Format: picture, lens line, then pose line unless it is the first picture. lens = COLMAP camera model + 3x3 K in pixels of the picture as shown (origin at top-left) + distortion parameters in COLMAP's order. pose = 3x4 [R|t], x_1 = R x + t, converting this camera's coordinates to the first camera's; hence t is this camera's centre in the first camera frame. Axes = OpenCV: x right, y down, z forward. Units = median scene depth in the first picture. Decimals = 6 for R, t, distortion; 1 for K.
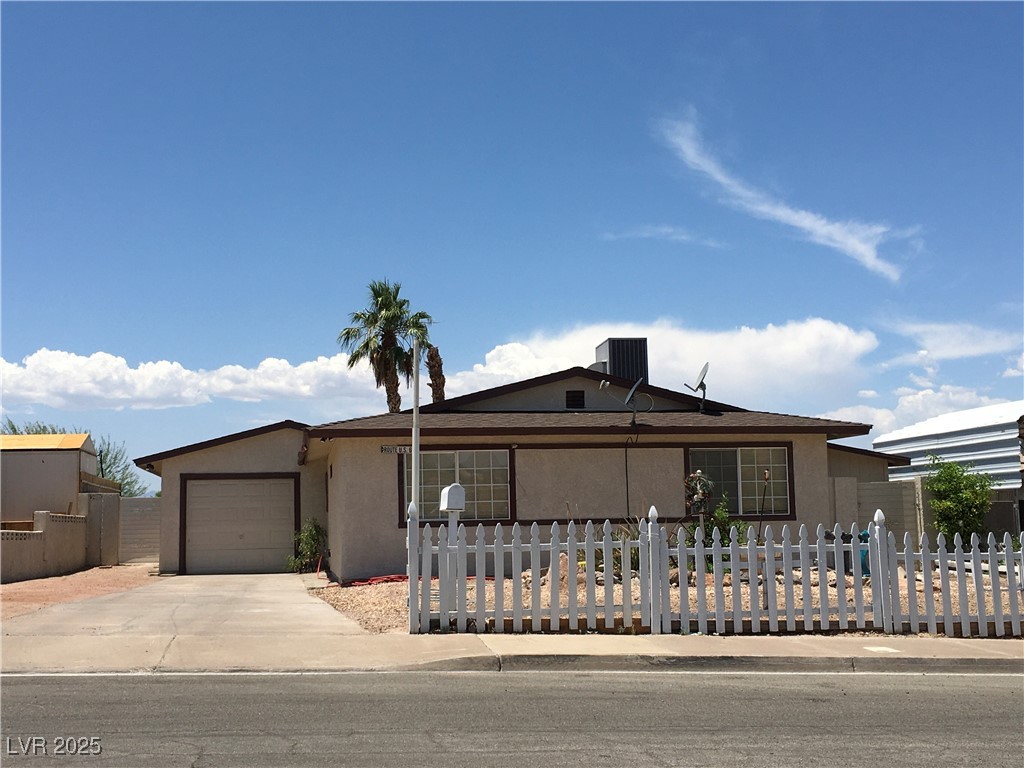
lens RADIAL K [[1285.9, 0, 512.0], [0, 1285.9, 384.0], [0, 0, 1]] dist [0.161014, -0.016622]
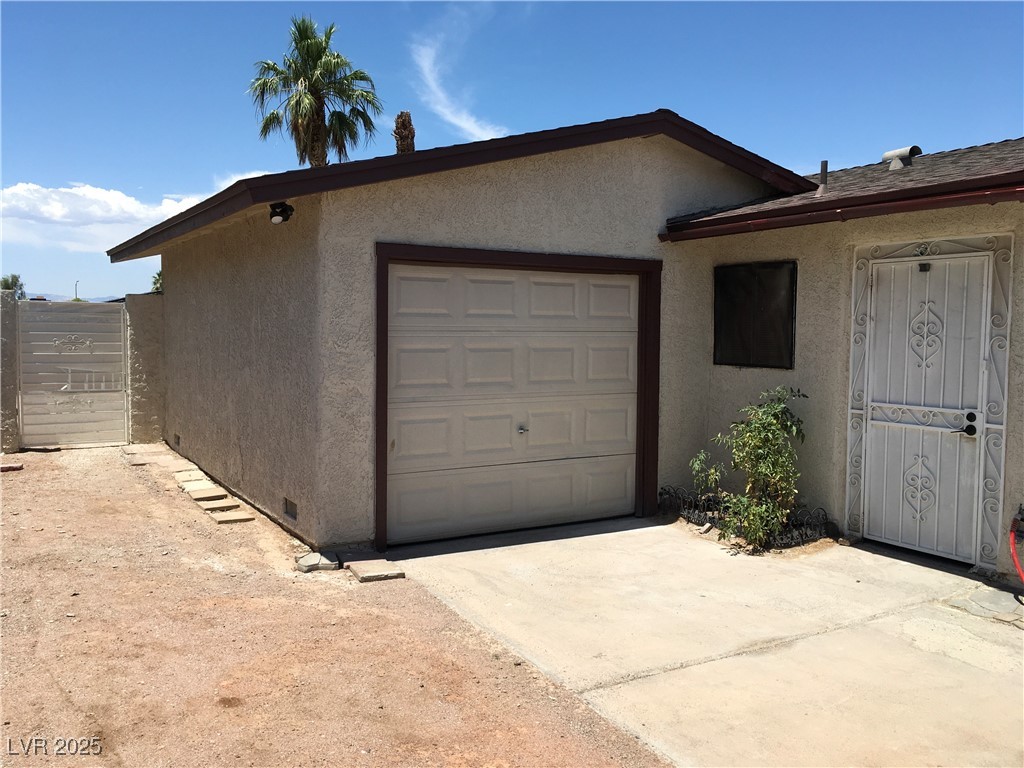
lens RADIAL K [[868.5, 0, 529.0], [0, 868.5, 385.5], [0, 0, 1]] dist [0.072481, -0.077674]
pose [[0.928882, 0.001825, 0.370371, -0.299140], [-0.066214, 0.984696, 0.161212, 0.066903], [-0.364409, -0.174271, 0.914787, 0.787980]]
